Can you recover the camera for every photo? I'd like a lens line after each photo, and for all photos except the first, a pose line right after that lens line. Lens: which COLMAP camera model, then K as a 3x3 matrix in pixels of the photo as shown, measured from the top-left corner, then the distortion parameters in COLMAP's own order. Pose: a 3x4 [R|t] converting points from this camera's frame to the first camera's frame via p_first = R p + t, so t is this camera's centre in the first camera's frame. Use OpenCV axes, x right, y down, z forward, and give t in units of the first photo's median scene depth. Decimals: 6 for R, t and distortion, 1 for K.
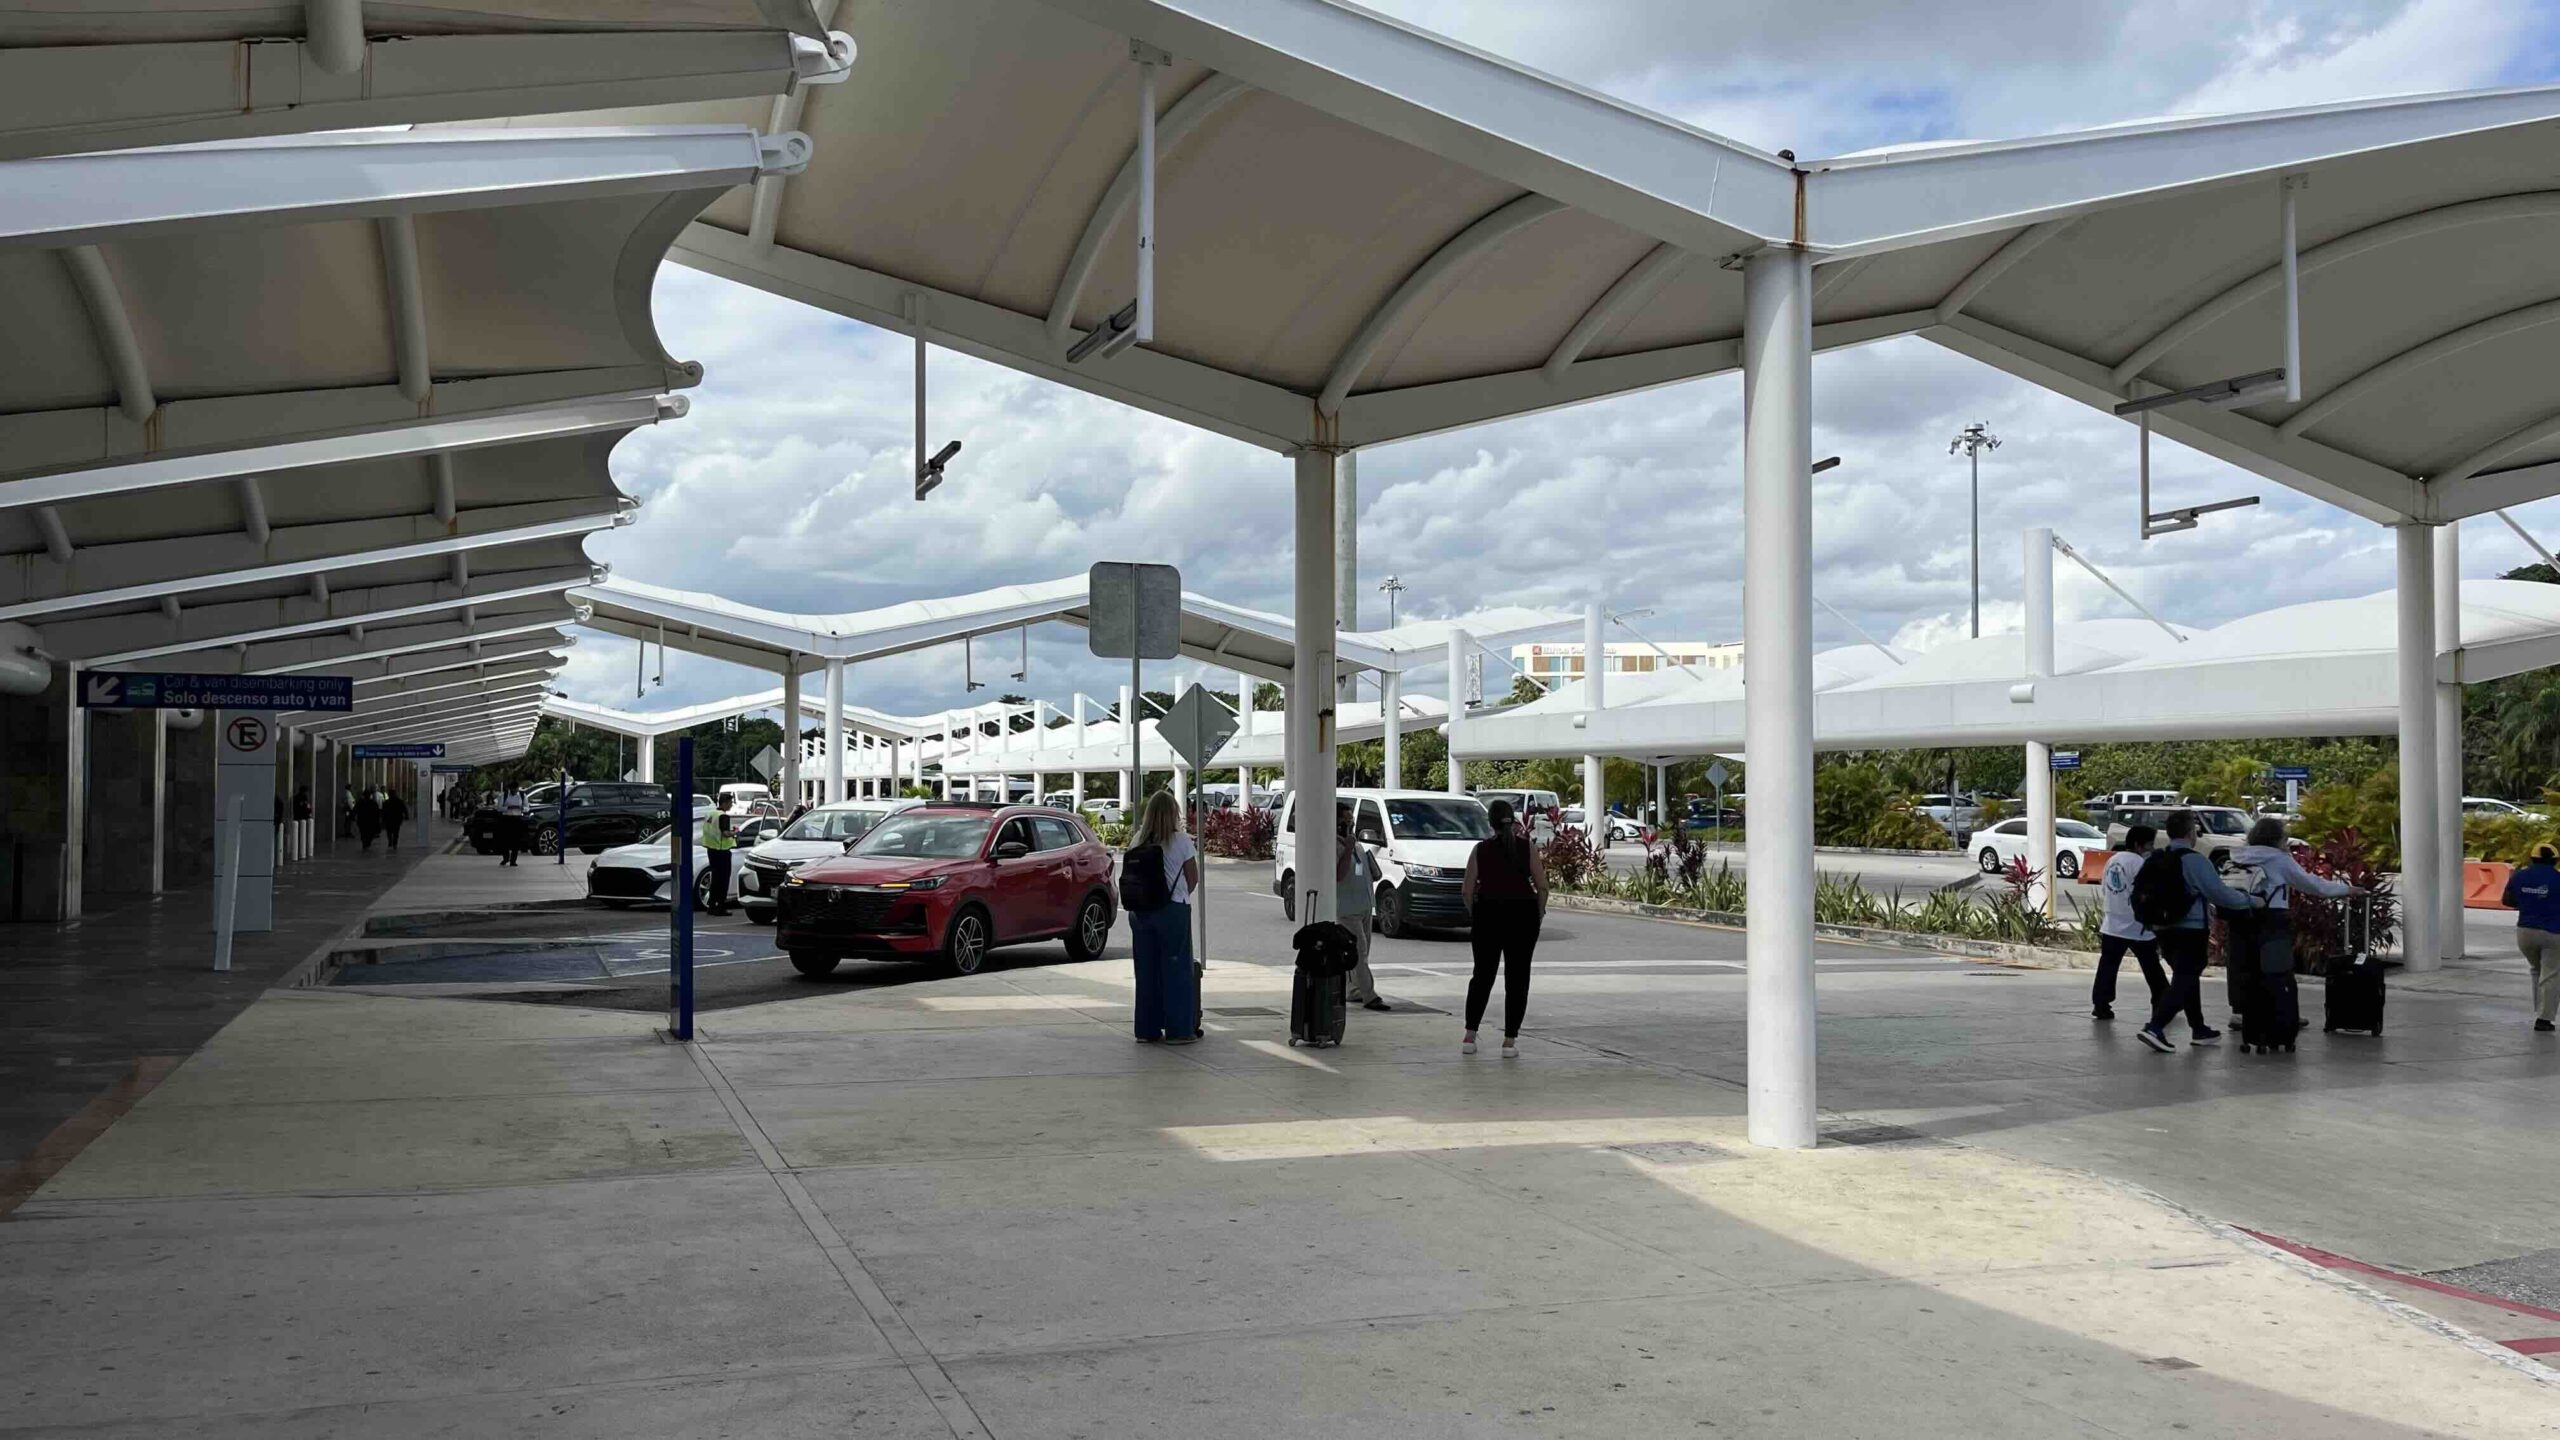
lens RADIAL K [[2022.1, 0, 1281.0], [0, 2022.1, 764.4], [0, 0, 1]] dist [0.045728, -0.077701]
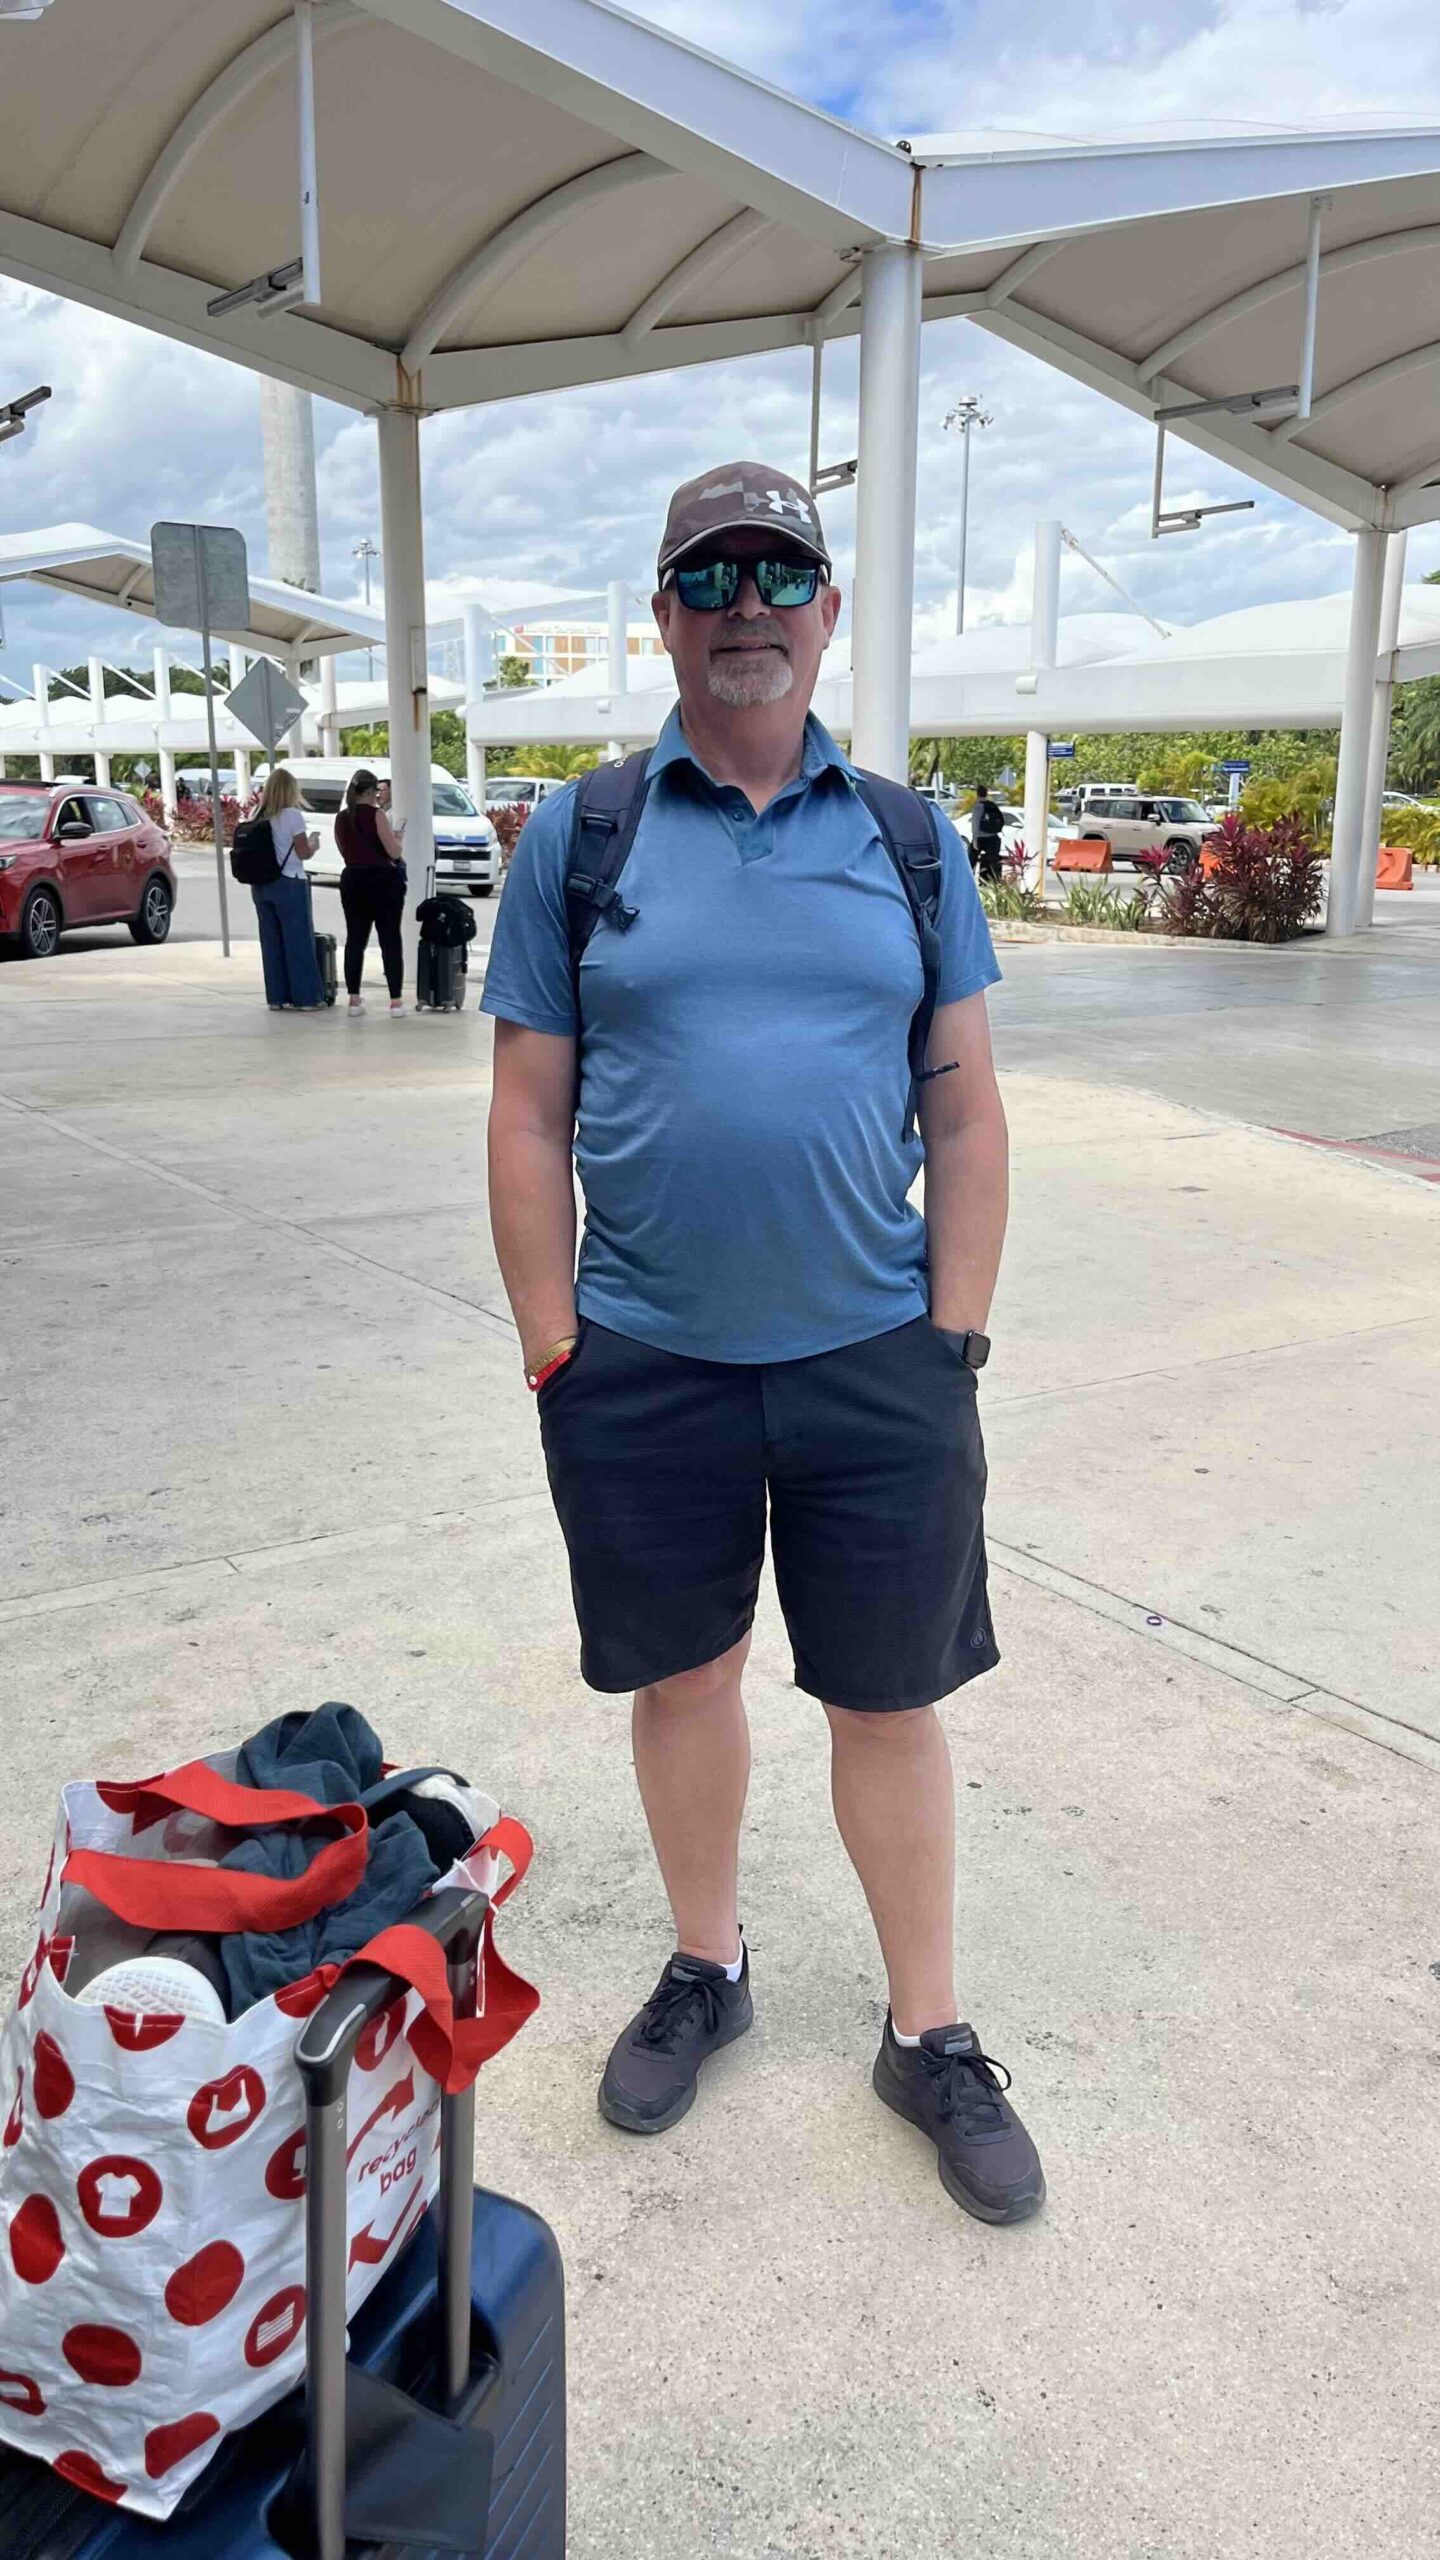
lens RADIAL K [[2022.1, 0, 725.2], [0, 2022.1, 1396.1], [0, 0, 1]] dist [0.045728, -0.077701]
pose [[0.972235, -0.059795, 0.226238, -0.071556], [-0.011049, 0.953993, 0.299626, 0.004739], [-0.233746, -0.293807, 0.926844, -0.095082]]
